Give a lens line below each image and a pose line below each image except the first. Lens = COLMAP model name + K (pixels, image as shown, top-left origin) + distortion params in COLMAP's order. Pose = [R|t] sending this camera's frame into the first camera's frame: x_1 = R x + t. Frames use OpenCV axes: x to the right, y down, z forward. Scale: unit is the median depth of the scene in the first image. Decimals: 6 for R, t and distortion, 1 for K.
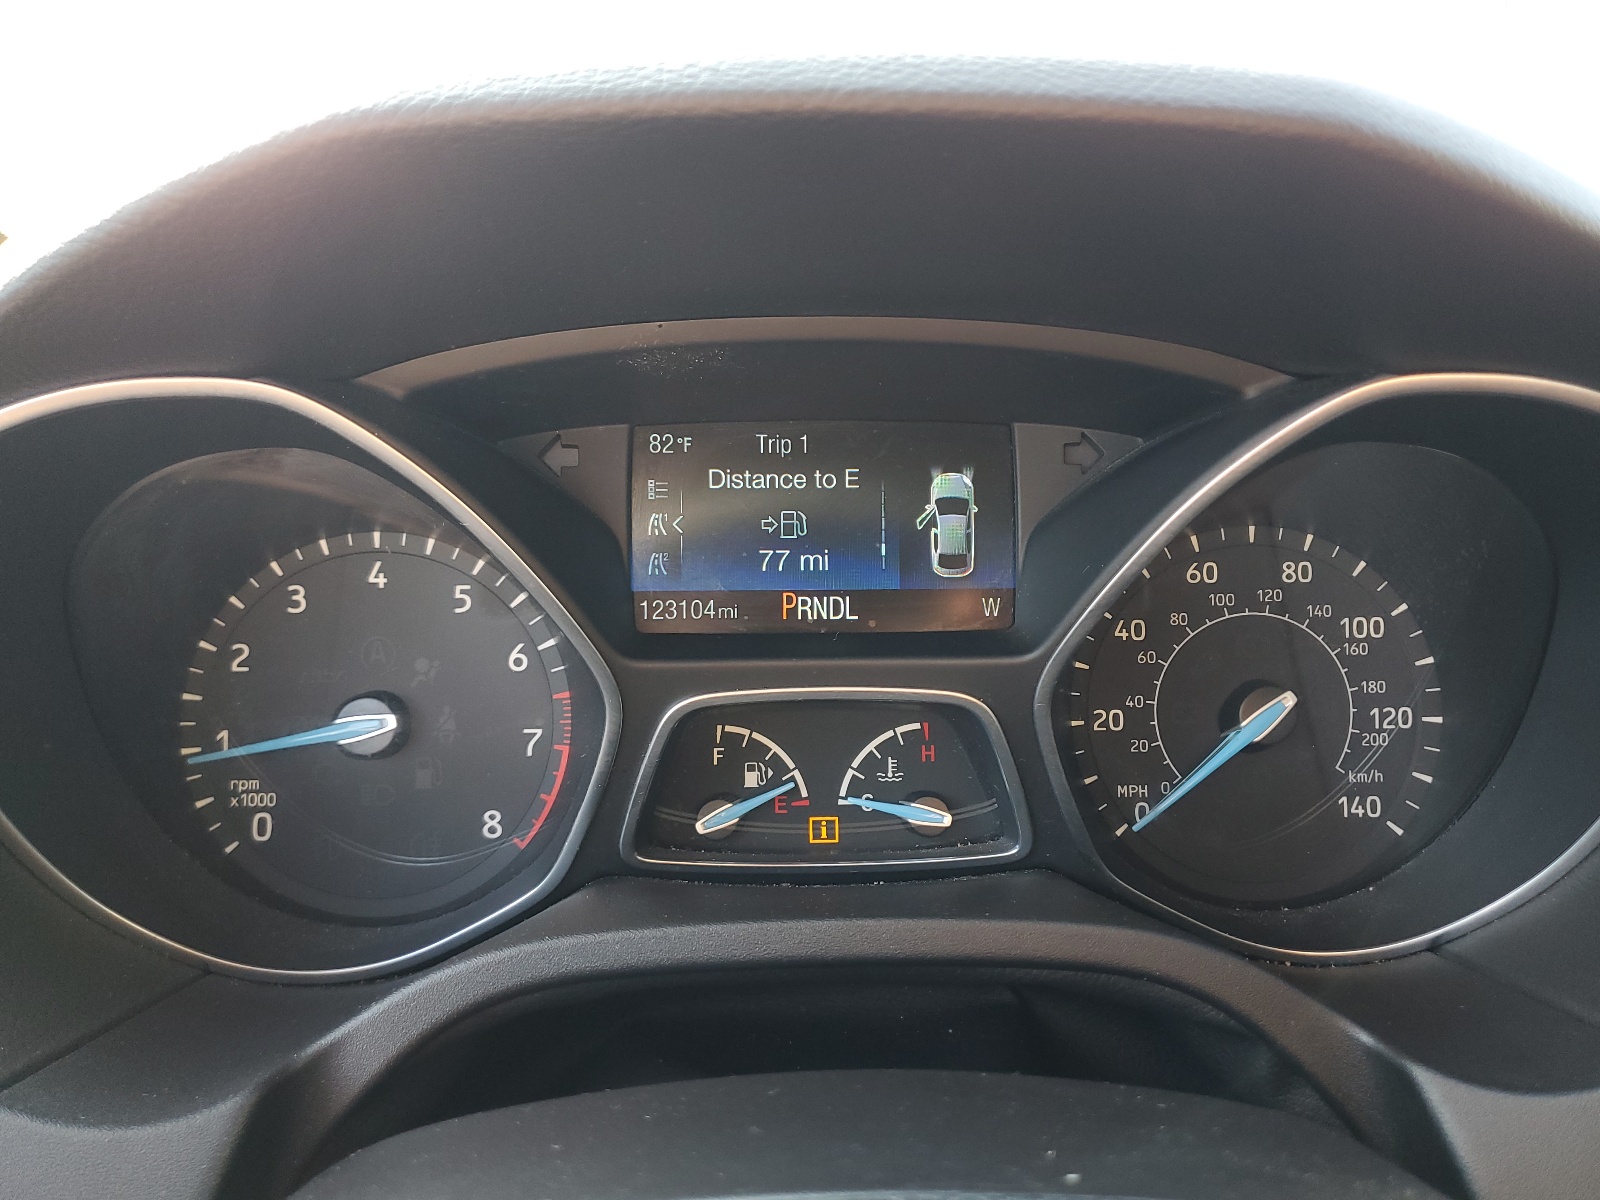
lens RADIAL K [[1216.4, 0, 800.0], [0, 1216.4, 600.0], [0, 0, 1]] dist [0.005065, 0.000455]
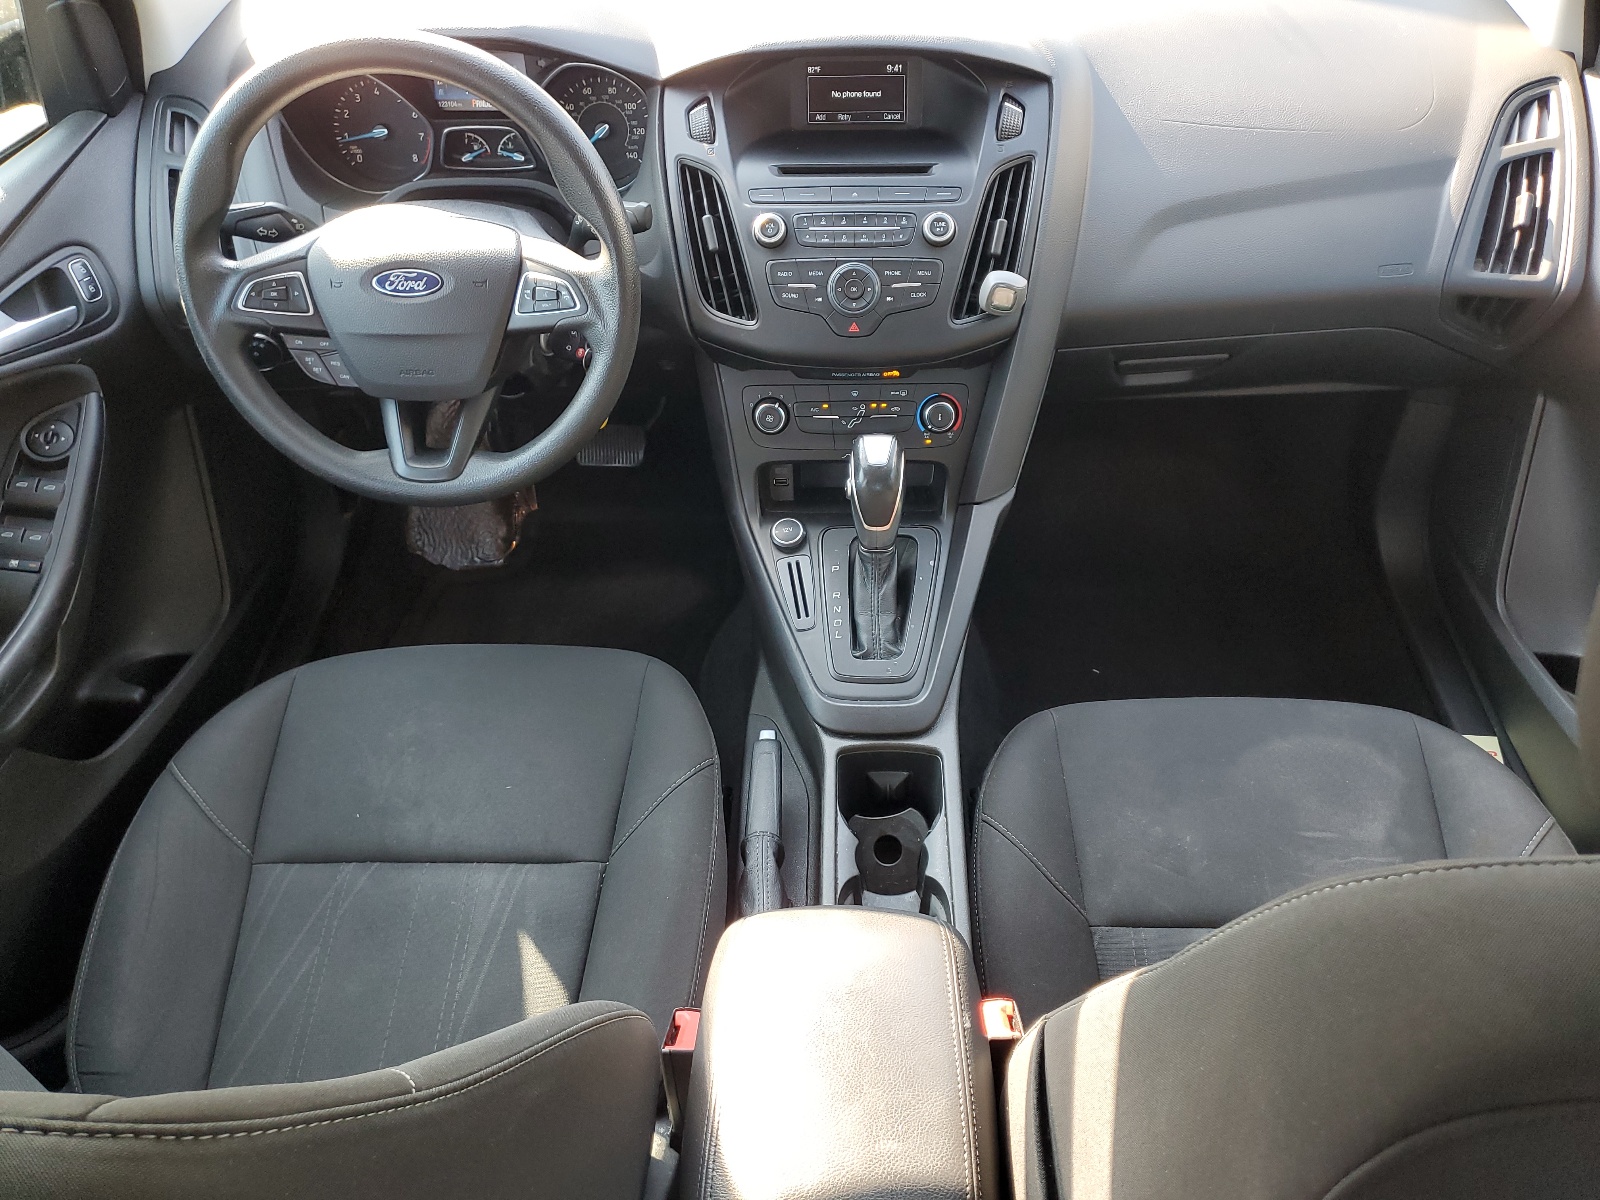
lens RADIAL K [[1216.4, 0, 800.0], [0, 1216.4, 600.0], [0, 0, 1]] dist [0.005065, 0.000455]
pose [[0.997256, 0.032424, -0.066553, 1.338067], [0.006036, 0.860386, 0.509607, -0.606461], [0.073785, -0.508610, 0.857829, -3.118927]]
